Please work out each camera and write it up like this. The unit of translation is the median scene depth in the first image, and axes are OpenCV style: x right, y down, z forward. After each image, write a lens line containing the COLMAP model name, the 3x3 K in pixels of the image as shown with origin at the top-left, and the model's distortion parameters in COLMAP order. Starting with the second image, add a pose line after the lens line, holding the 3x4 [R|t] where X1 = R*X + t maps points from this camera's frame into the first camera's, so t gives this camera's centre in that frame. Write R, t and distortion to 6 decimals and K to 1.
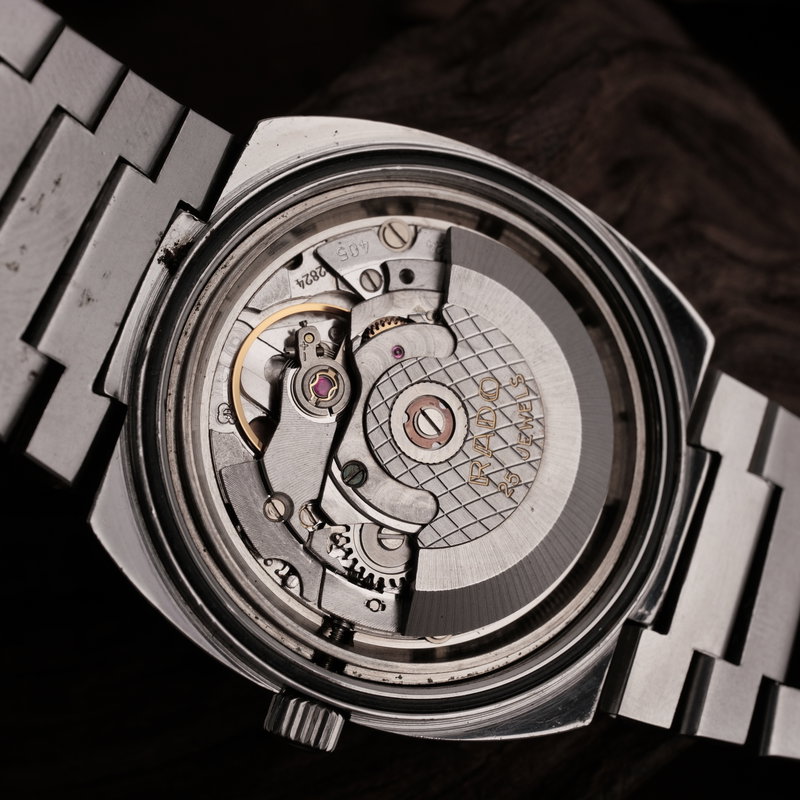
lens RADIAL K [[1705.3, 0, 375.0], [0, 1705.3, 400.8], [0, 0, 1]] dist [0.157108, 0.000000]
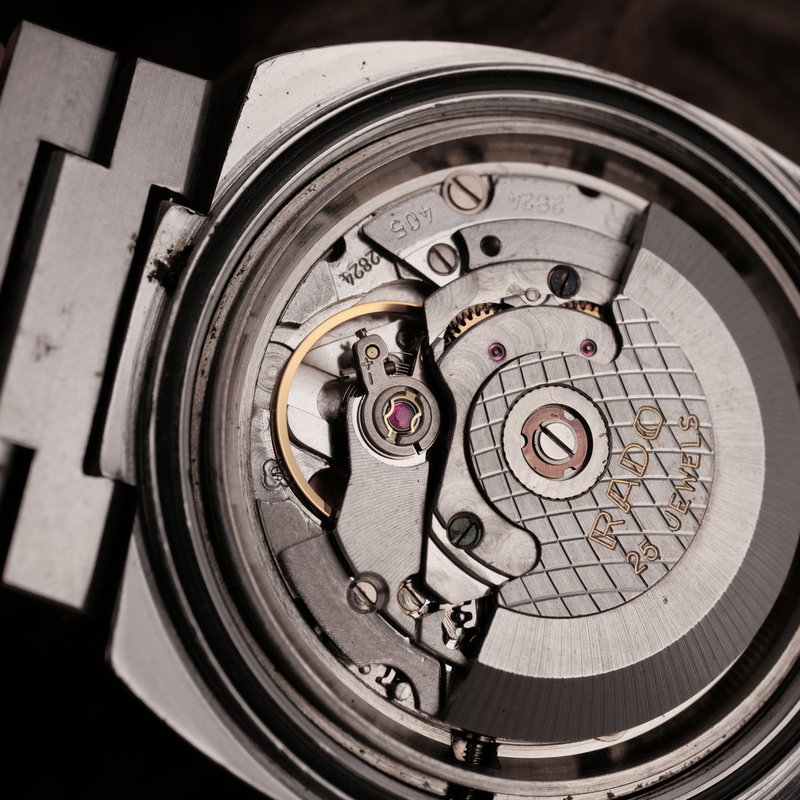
lens RADIAL K [[1705.3, 0, 391.5], [0, 1705.3, 398.3], [0, 0, 1]] dist [0.157108, 0.000000]
pose [[0.988141, -0.153535, 0.002246, -0.035206], [0.153486, 0.988043, 0.014617, -0.026680], [-0.004464, -0.014099, 0.999891, 0.279788]]
